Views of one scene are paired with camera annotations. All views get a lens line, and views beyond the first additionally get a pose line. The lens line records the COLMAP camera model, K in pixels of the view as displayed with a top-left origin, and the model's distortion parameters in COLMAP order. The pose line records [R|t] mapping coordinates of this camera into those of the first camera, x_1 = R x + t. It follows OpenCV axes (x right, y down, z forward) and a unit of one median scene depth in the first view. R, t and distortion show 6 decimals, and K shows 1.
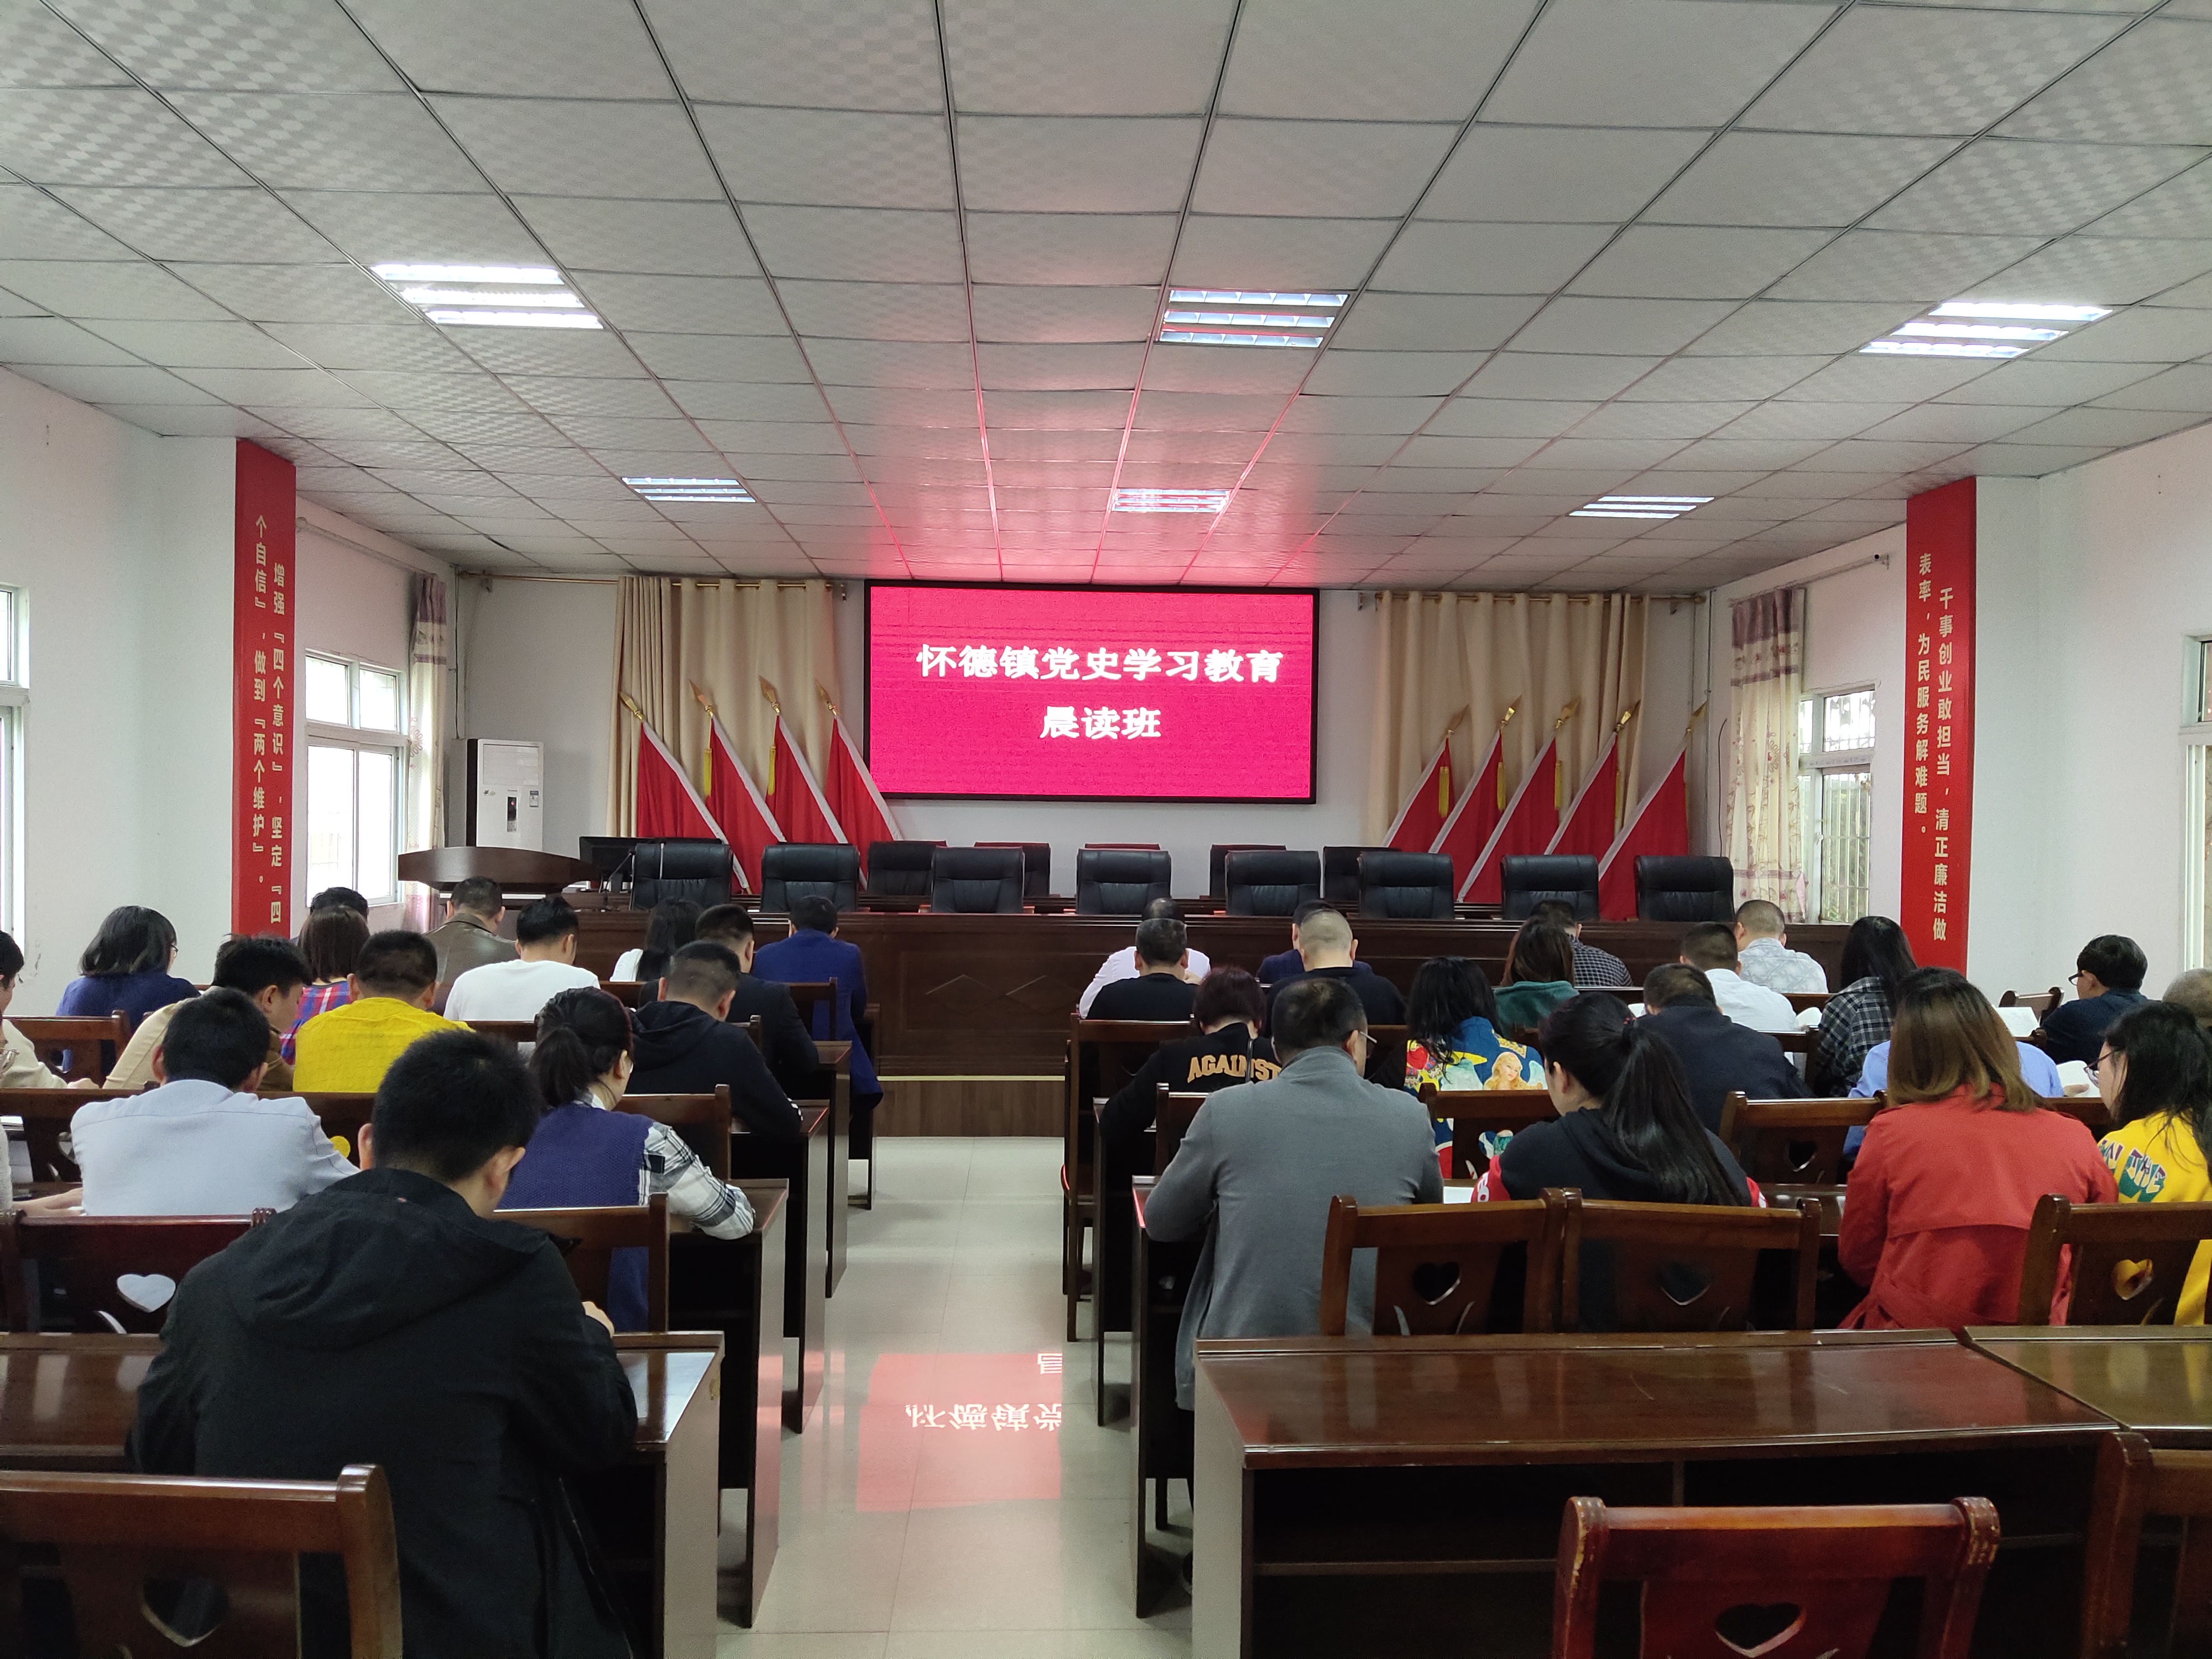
lens RADIAL K [[1618.8, 0, 1113.7], [0, 1618.8, 842.5], [0, 0, 1]] dist [0.001747, -0.015091]
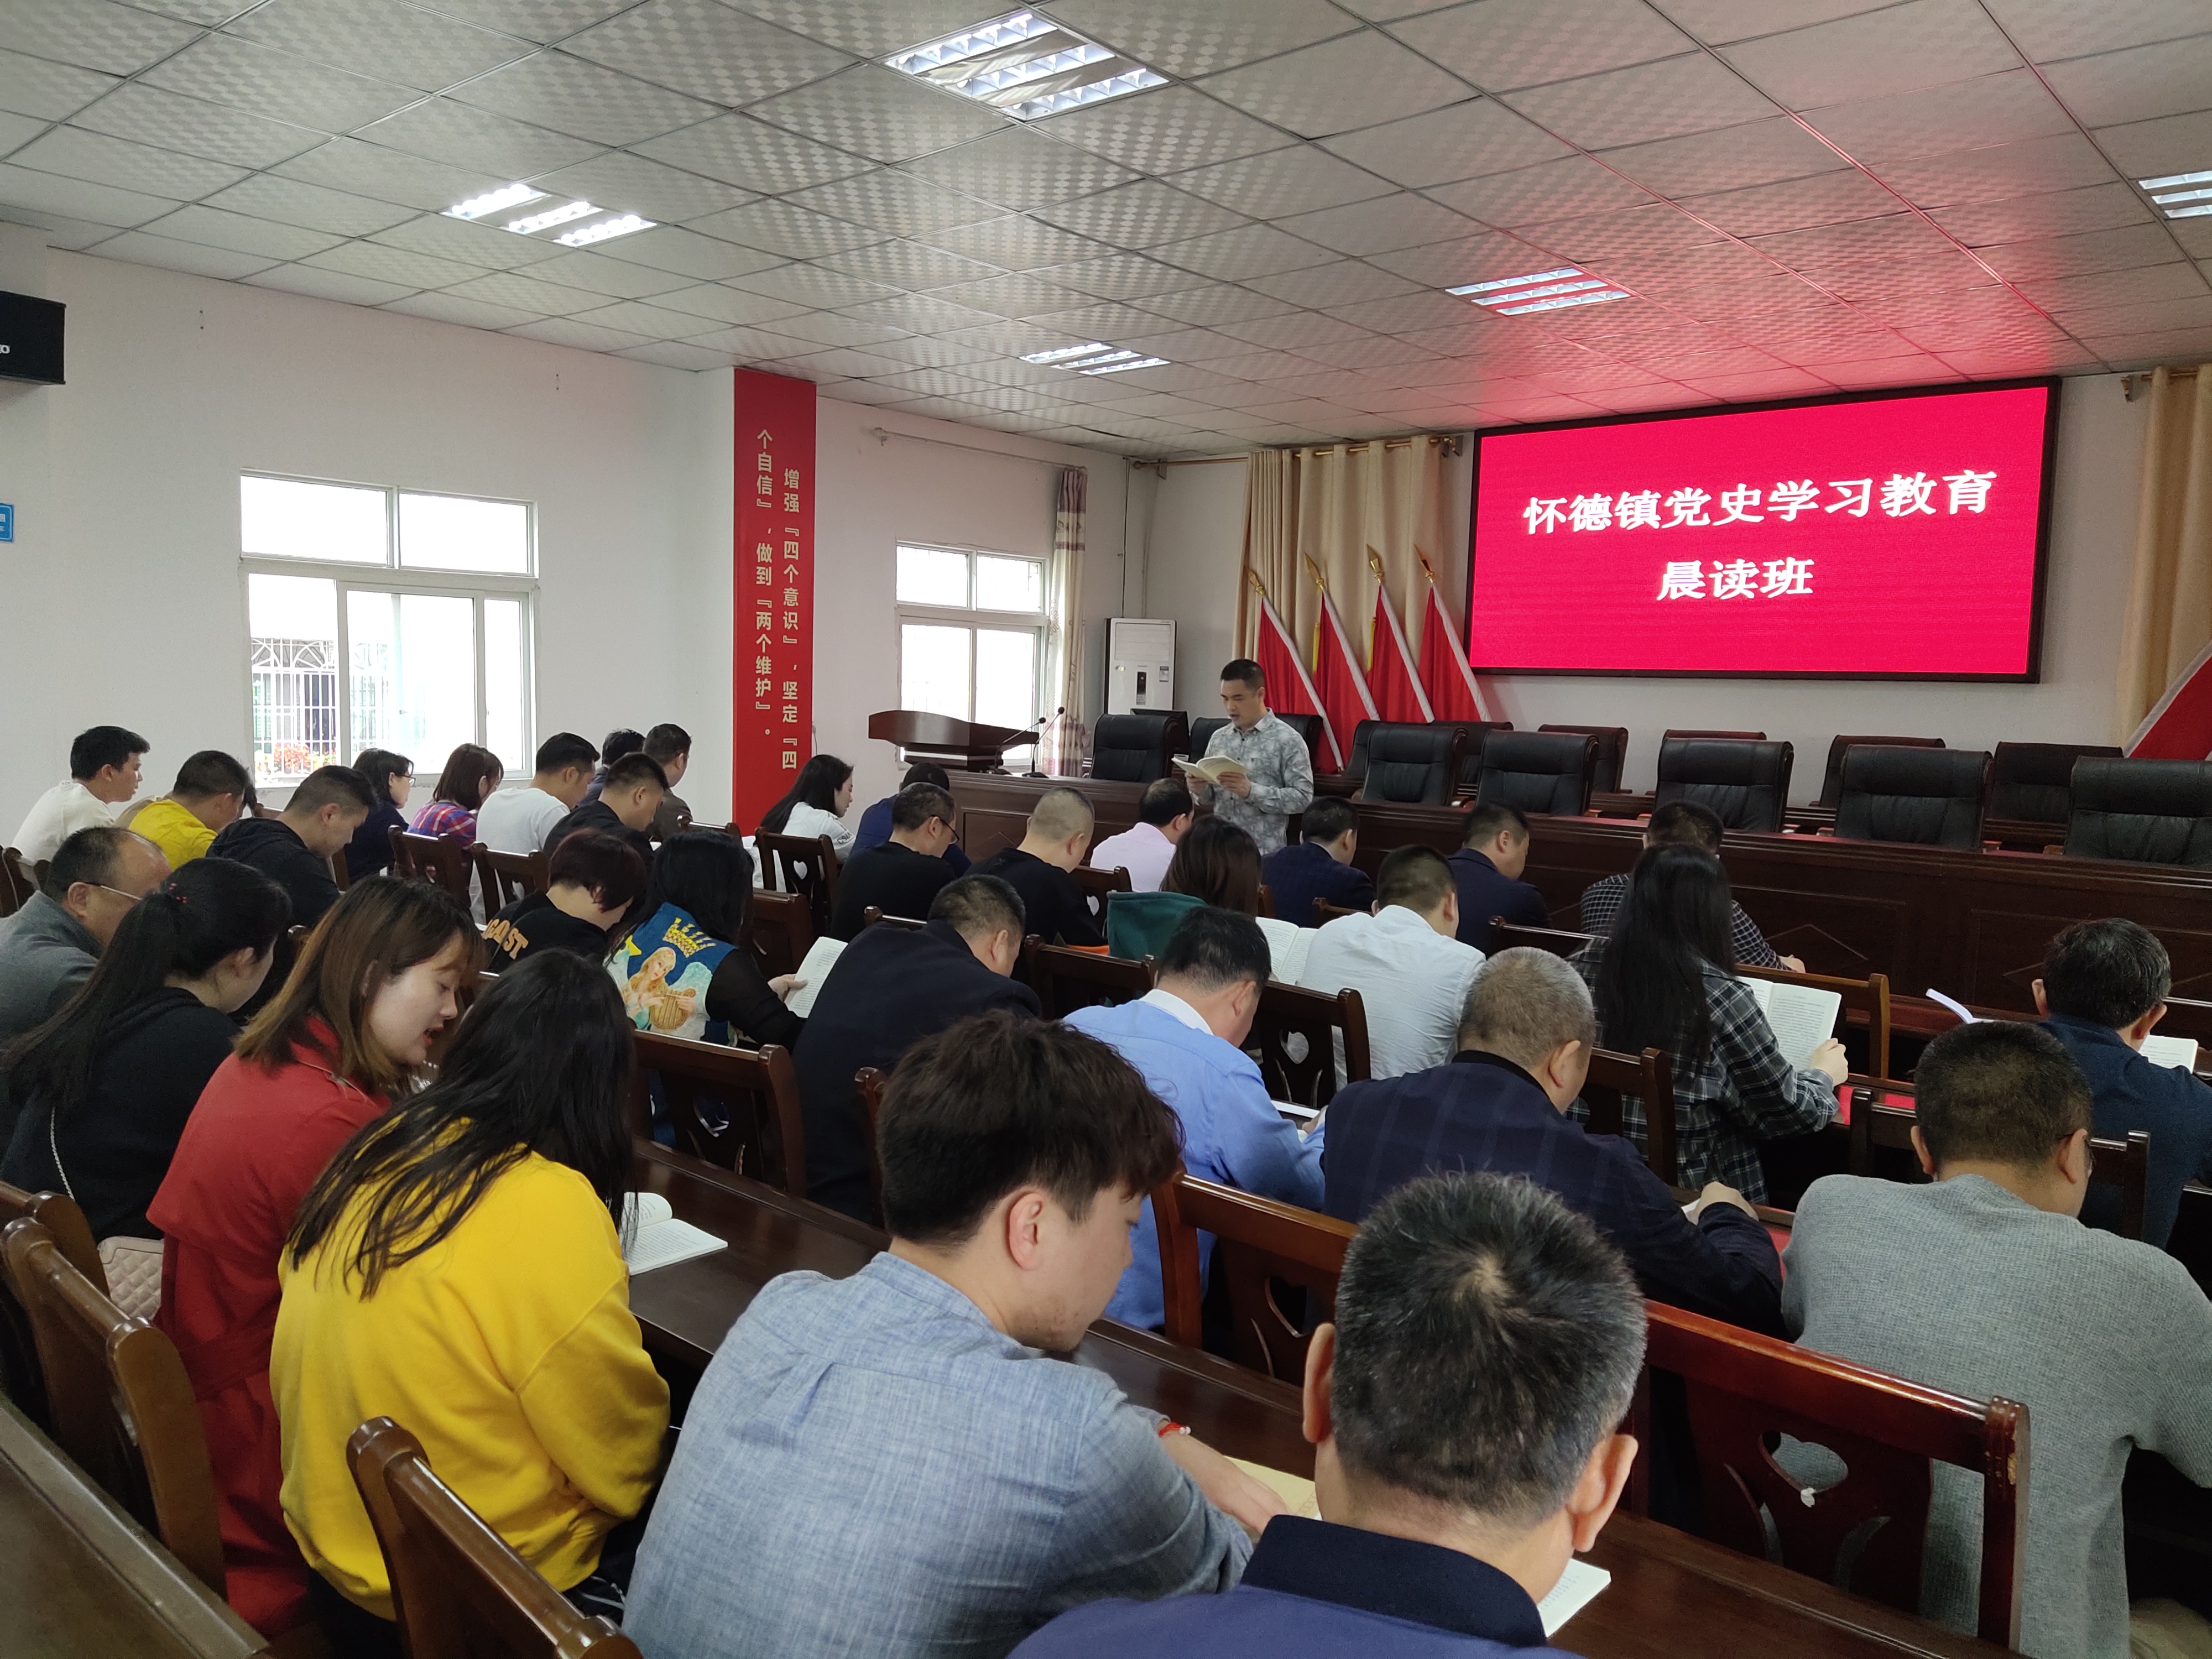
lens RADIAL K [[1618.8, 0, 1104.2], [0, 1618.8, 817.9], [0, 0, 1]] dist [0.001747, -0.015091]
pose [[0.698825, 0.062172, -0.712586, 0.352879], [-0.028534, 0.997846, 0.059077, 0.004998], [0.714723, -0.020951, 0.699093, 0.222393]]
